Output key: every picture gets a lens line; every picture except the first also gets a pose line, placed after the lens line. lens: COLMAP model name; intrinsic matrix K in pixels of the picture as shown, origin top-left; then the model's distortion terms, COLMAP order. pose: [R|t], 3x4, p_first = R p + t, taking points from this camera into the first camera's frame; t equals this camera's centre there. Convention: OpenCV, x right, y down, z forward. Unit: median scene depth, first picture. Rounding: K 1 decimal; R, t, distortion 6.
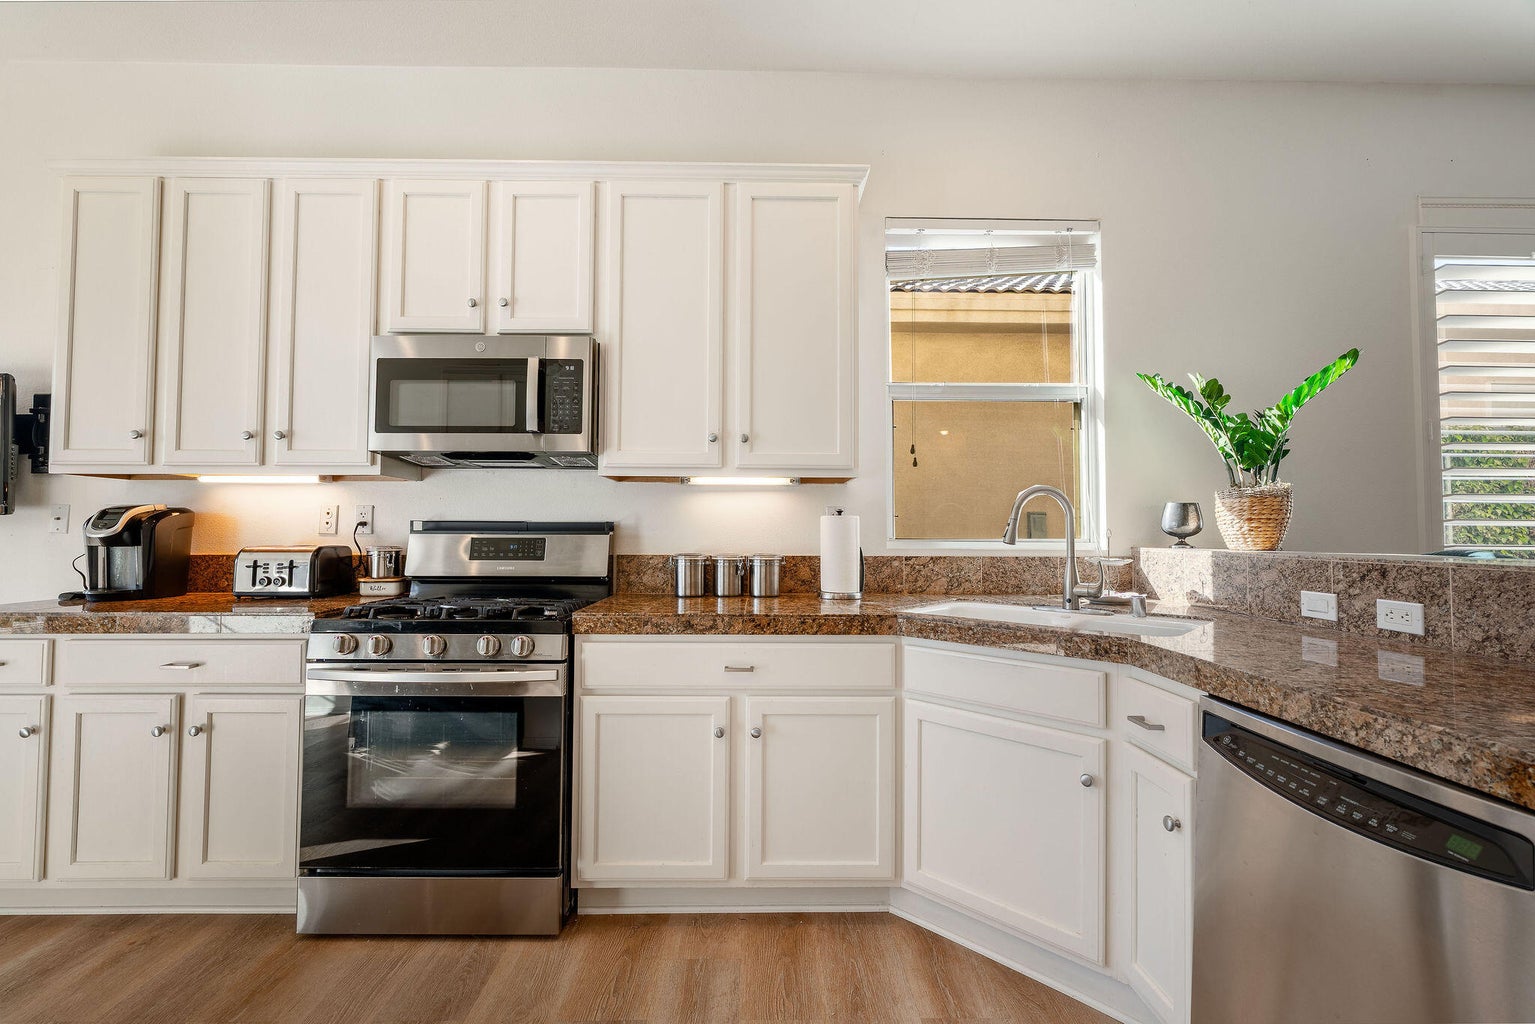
lens RADIAL K [[693.2, 0, 762.5], [0, 693.2, 509.1], [0, 0, 1]] dist [-0.005102, 0.000955]
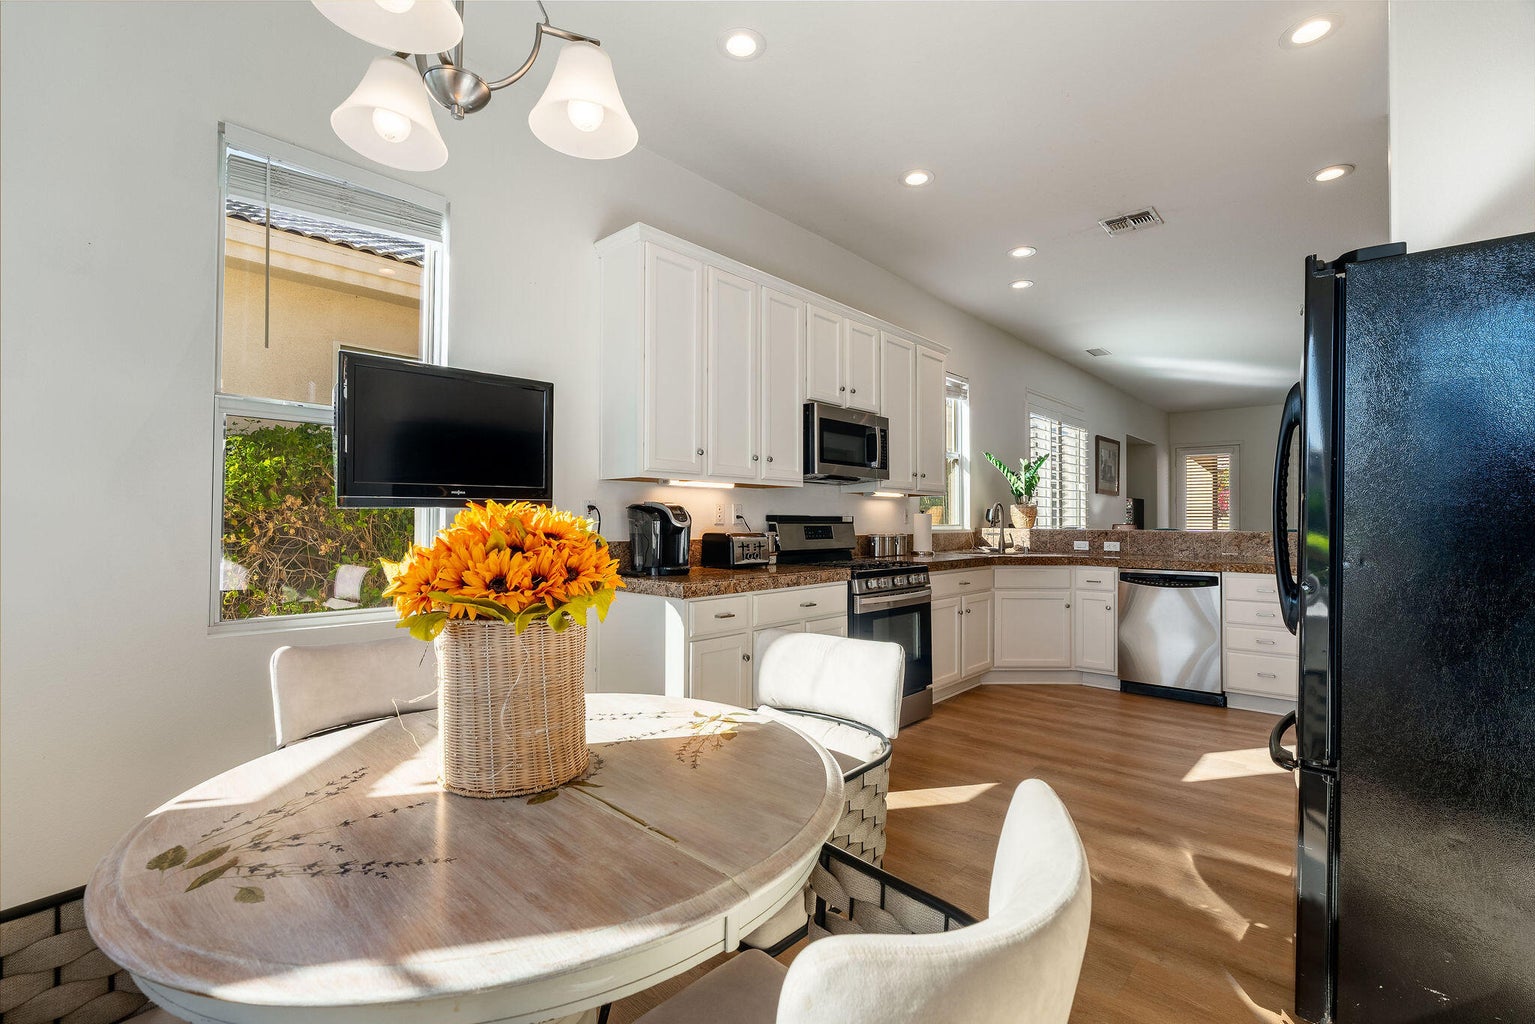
lens RADIAL K [[693.2, 0, 762.5], [0, 693.2, 509.1], [0, 0, 1]] dist [-0.005102, 0.000955]
pose [[0.684894, 0.009709, 0.728578, -1.784403], [-0.023317, 0.999691, 0.008598, -0.010340], [-0.728269, -0.022877, 0.684909, -0.042207]]
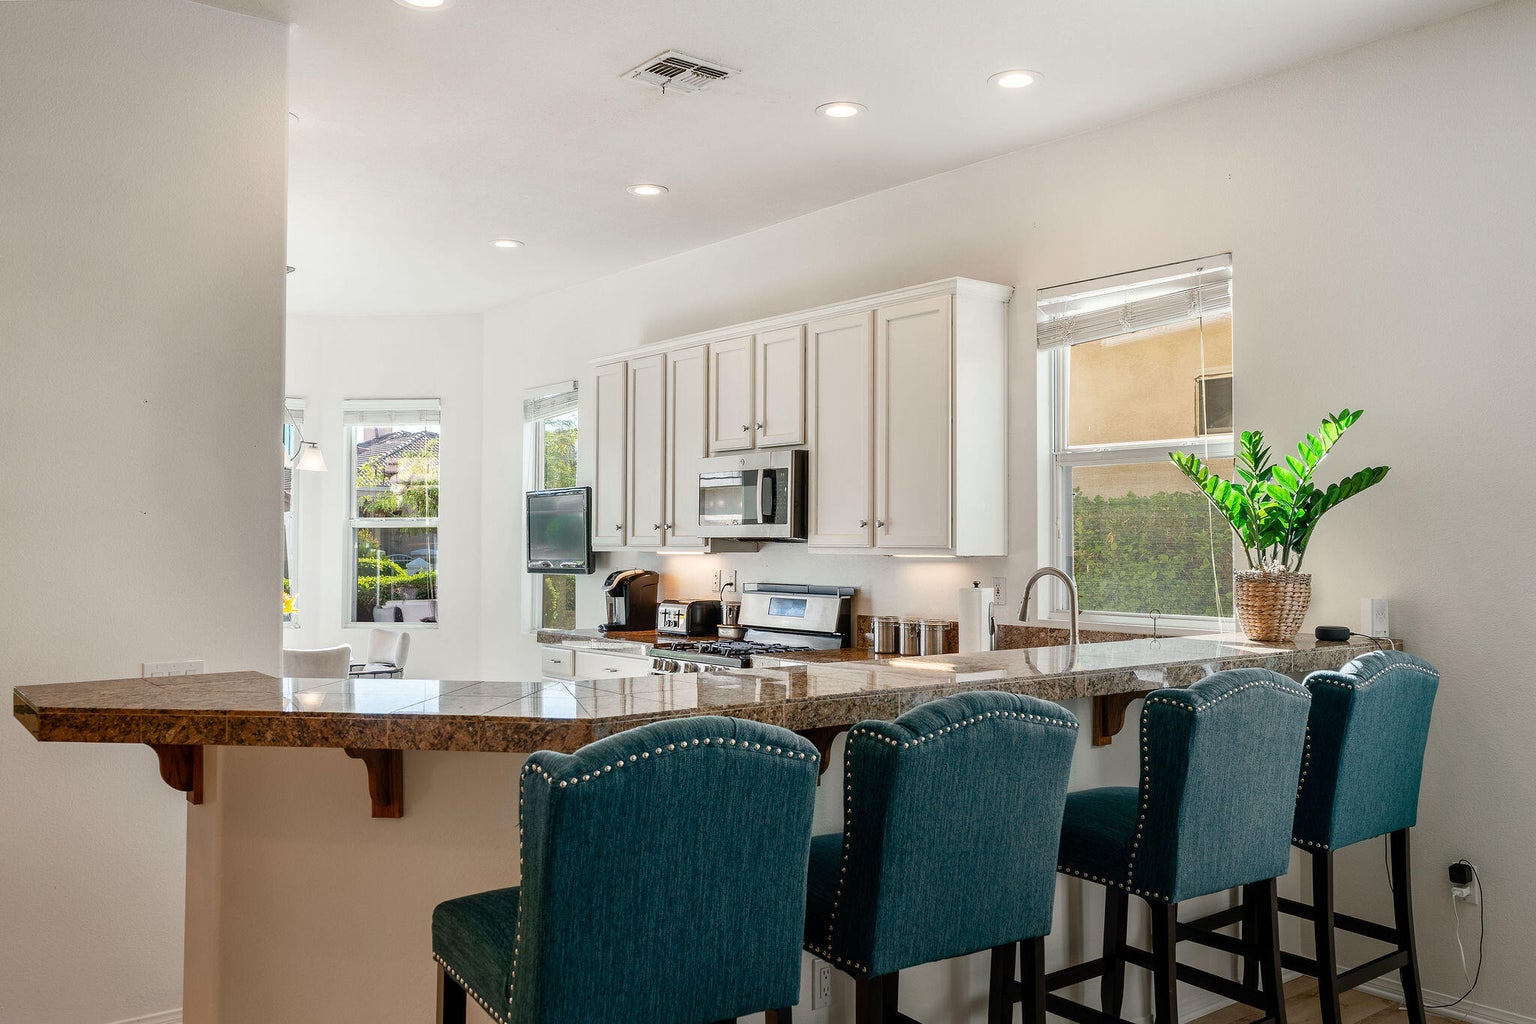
lens RADIAL K [[1306.5, 0, 768.0], [0, 1306.5, 512.0], [0, 0, 1]] dist [-0.013568, 0.001421]
pose [[0.601972, -0.021787, -0.798220, 1.601618], [0.023820, 0.999673, -0.009322, -0.100422], [0.798161, -0.013402, 0.602294, -0.503935]]
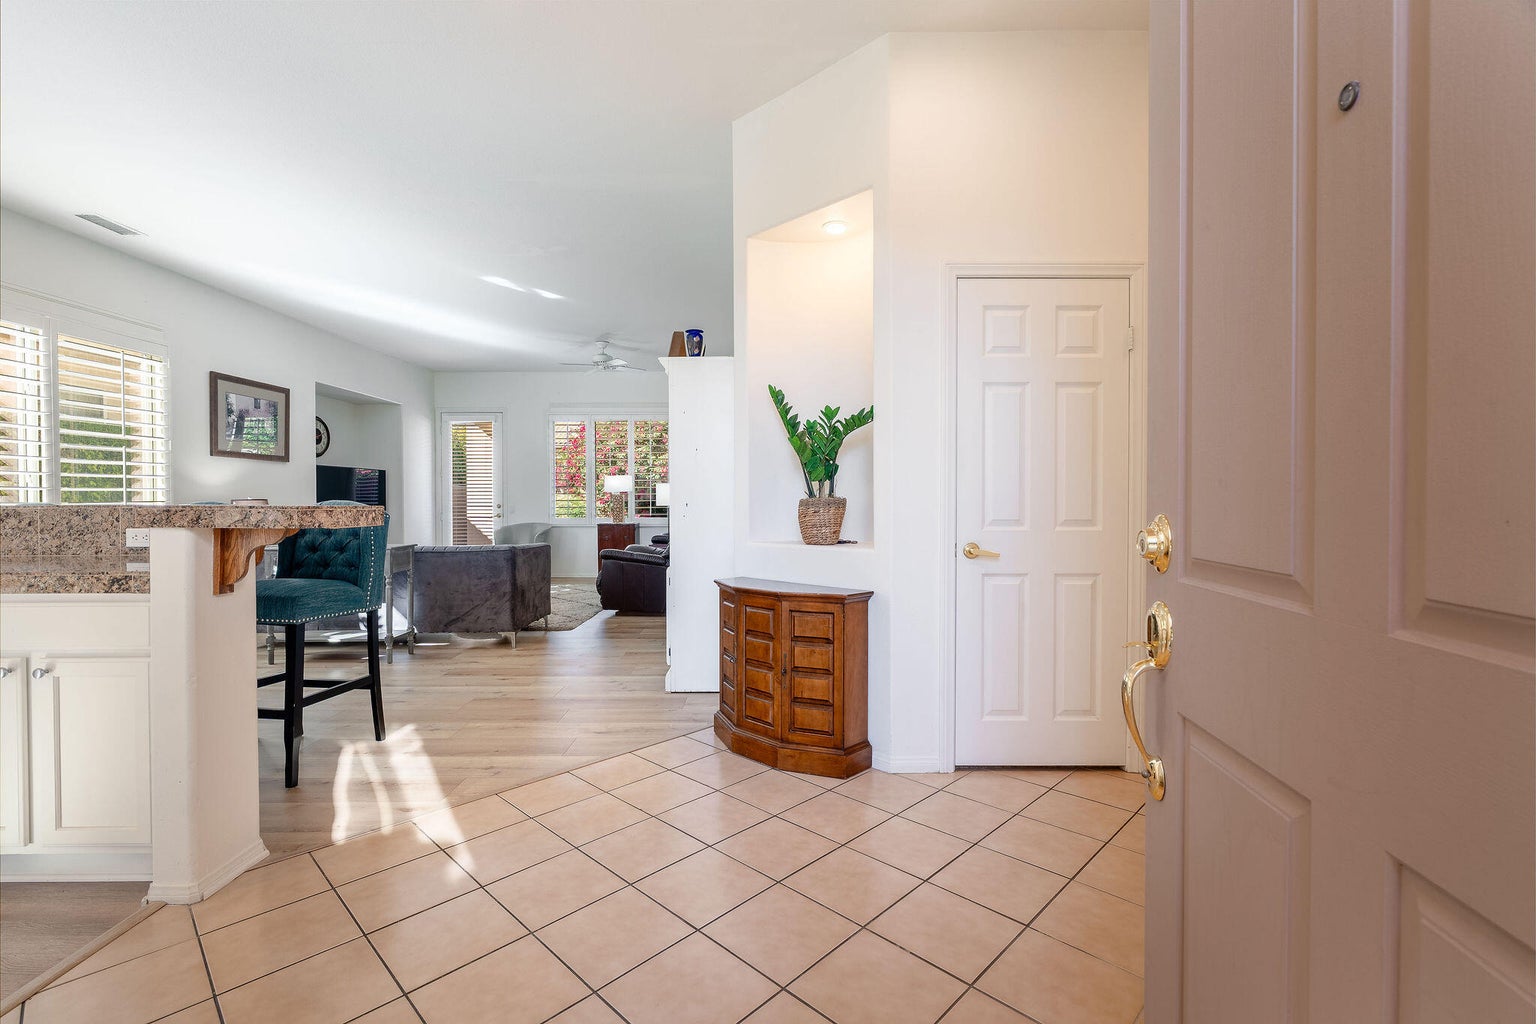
lens RADIAL K [[687.9, 0, 770.8], [0, 687.9, 509.9], [0, 0, 1]] dist [-0.013009, 0.005798]
pose [[0.019774, -0.020544, 0.999593, -0.440382], [-0.025706, 0.999448, 0.021049, -0.009069], [-0.999474, -0.026111, 0.019235, -0.895520]]
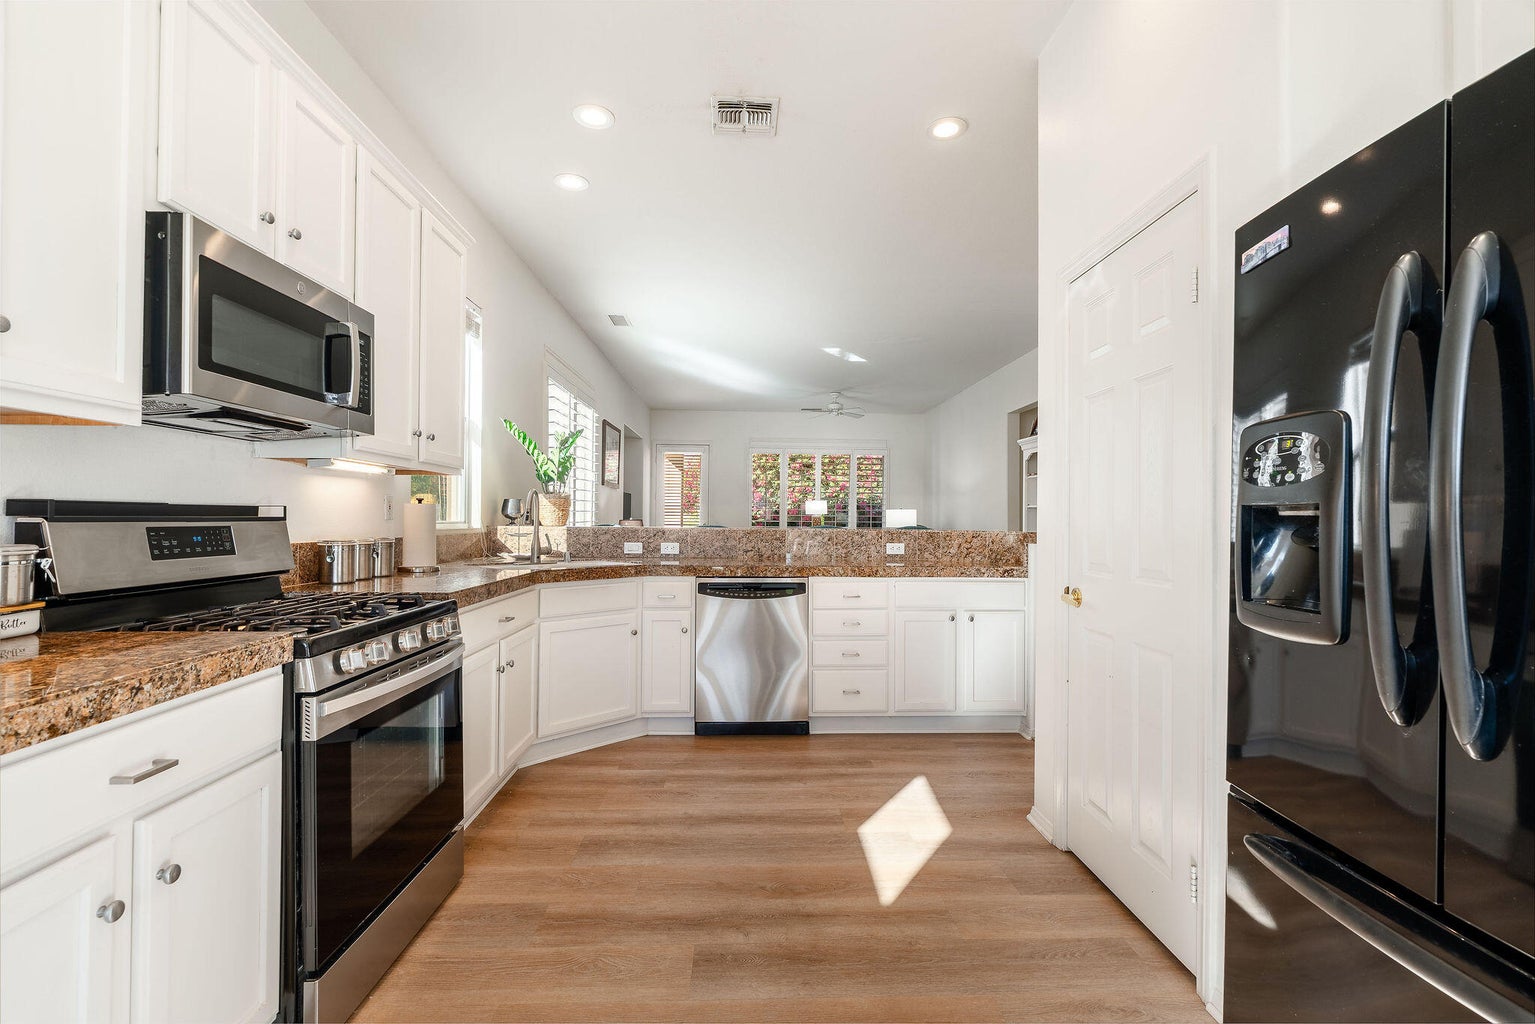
lens RADIAL K [[687.4, 0, 770.3], [0, 687.4, 509.9], [0, 0, 1]] dist [-0.013009, 0.005798]
pose [[-0.021303, 0.007022, 0.999748, -1.166719], [-0.038513, 0.999227, -0.007839, 0.007183], [-0.999031, -0.038670, -0.021017, 0.443212]]
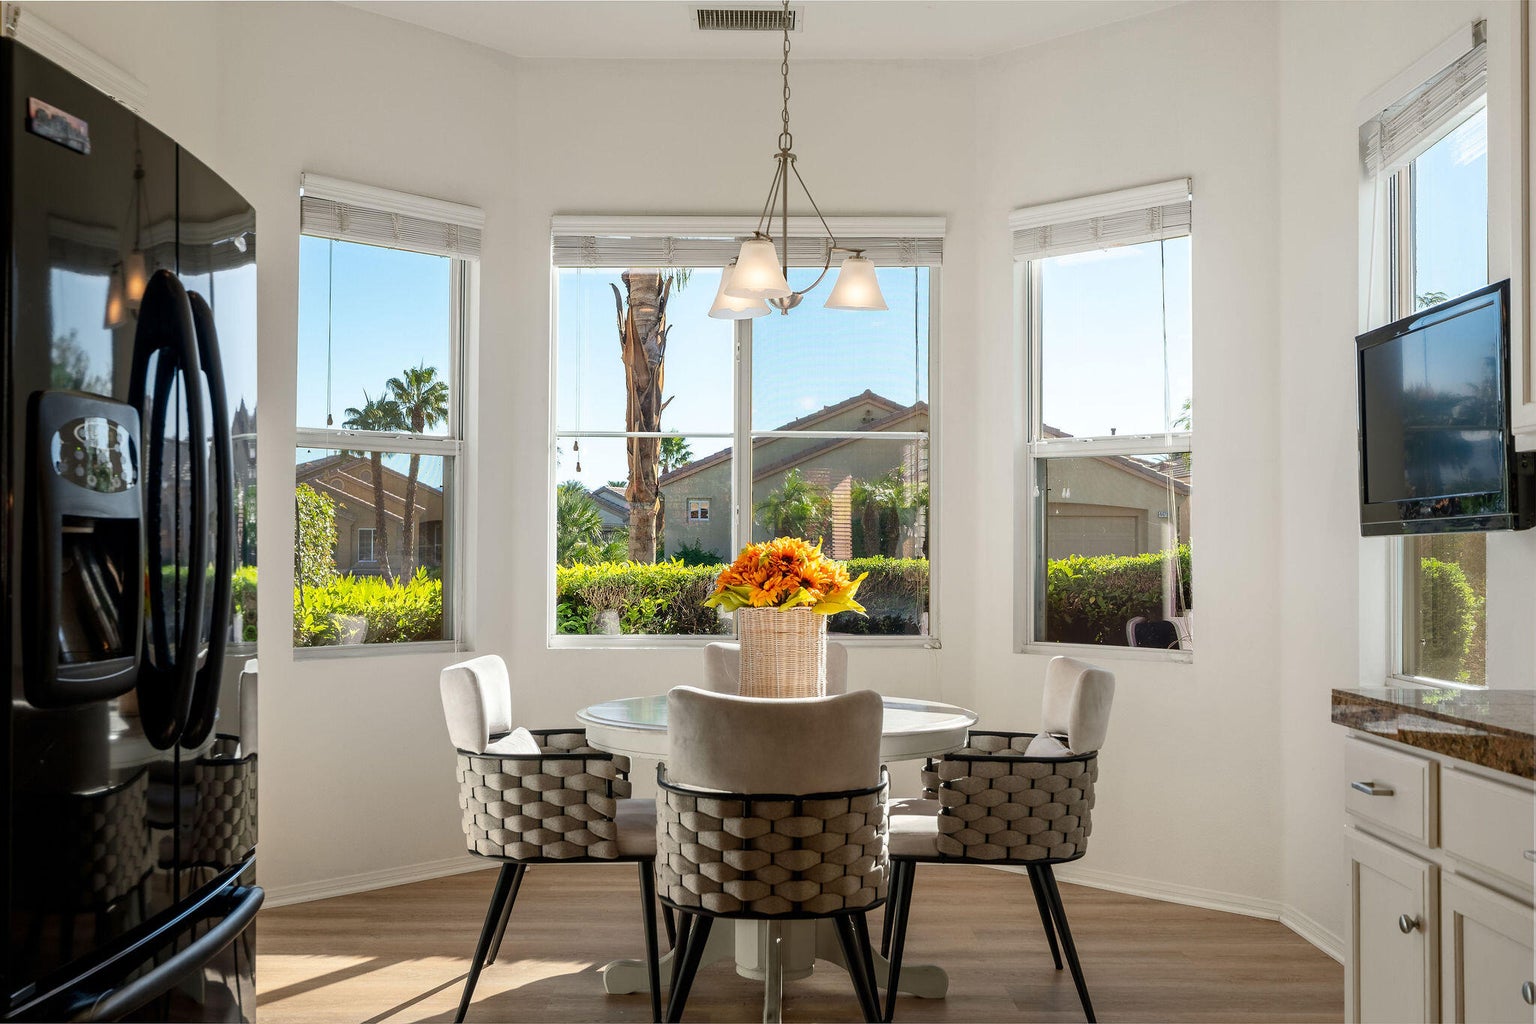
lens RADIAL K [[1510.9, 0, 777.4], [0, 1510.9, 505.9], [0, 0, 1]] dist [-0.000788, 0.003575]
pose [[0.000885, -0.033647, -0.999433, 0.126672], [0.022200, 0.999188, -0.033619, 0.013933], [0.999753, -0.022157, 0.001631, 0.404115]]
